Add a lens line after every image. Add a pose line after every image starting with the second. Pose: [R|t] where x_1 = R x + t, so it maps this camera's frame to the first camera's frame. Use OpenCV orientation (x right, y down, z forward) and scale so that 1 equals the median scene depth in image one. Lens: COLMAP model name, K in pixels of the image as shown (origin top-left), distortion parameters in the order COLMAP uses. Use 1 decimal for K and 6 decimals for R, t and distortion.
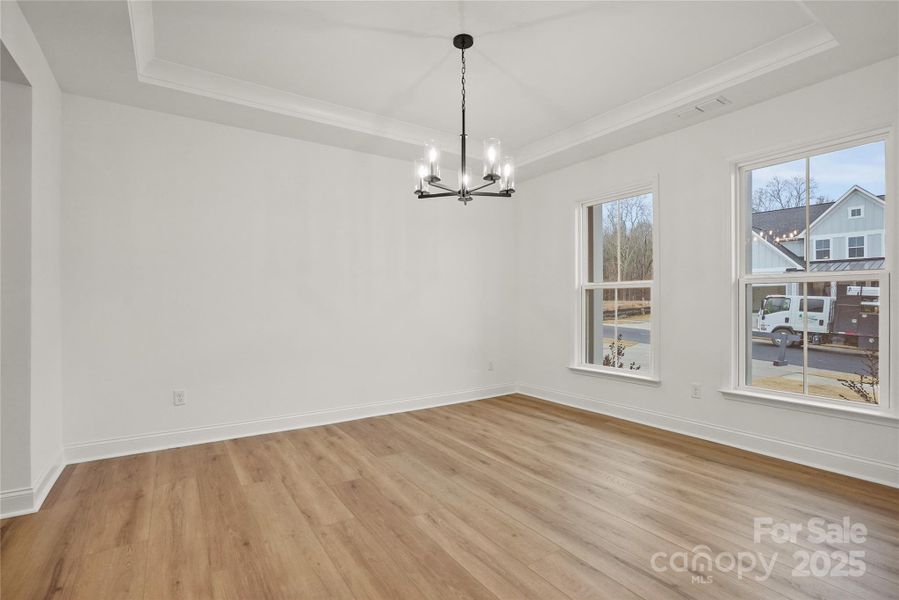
lens RADIAL K [[423.4, 0, 449.5], [0, 423.4, 300.0], [0, 0, 1]] dist [-0.057243, 0.029653]
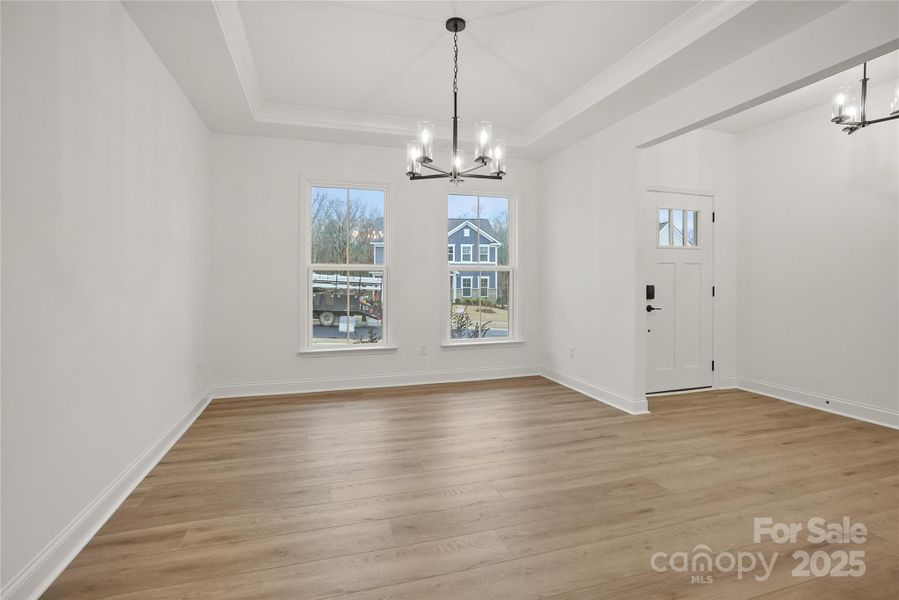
lens RADIAL K [[429.6, 0, 447.2], [0, 429.6, 280.9], [0, 0, 1]] dist [-0.042175, 0.018577]
pose [[0.282643, 0.006297, 0.959205, -0.778822], [-0.004056, 0.999977, -0.005369, 0.004947], [-0.959217, -0.002373, 0.282662, 0.592705]]
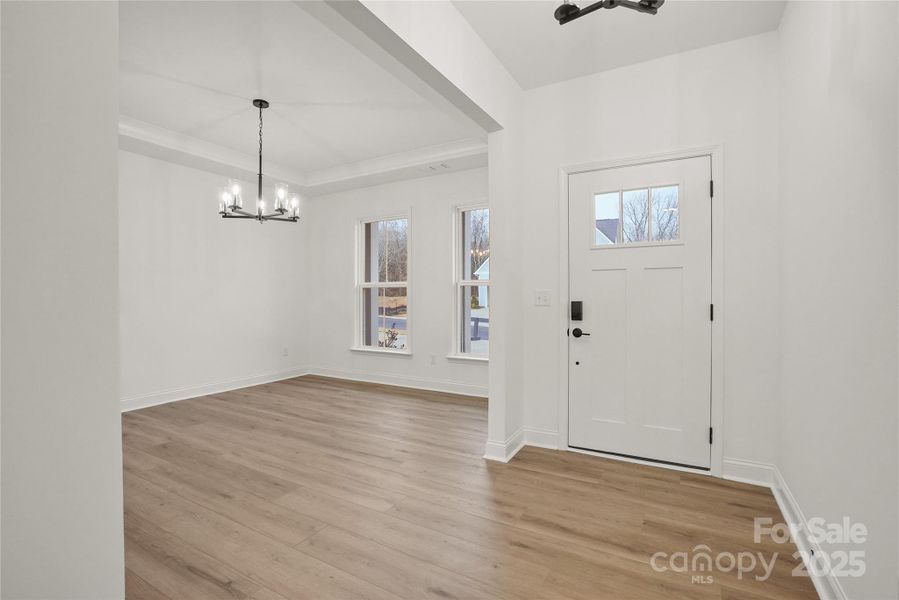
lens RADIAL K [[423.4, 0, 449.5], [0, 423.4, 300.0], [0, 0, 1]] dist [-0.057243, 0.029653]
pose [[0.898690, -0.001822, 0.438580, -0.007216], [-0.003054, 0.999941, 0.010412, -0.003447], [-0.438573, -0.010697, 0.898632, -0.381663]]
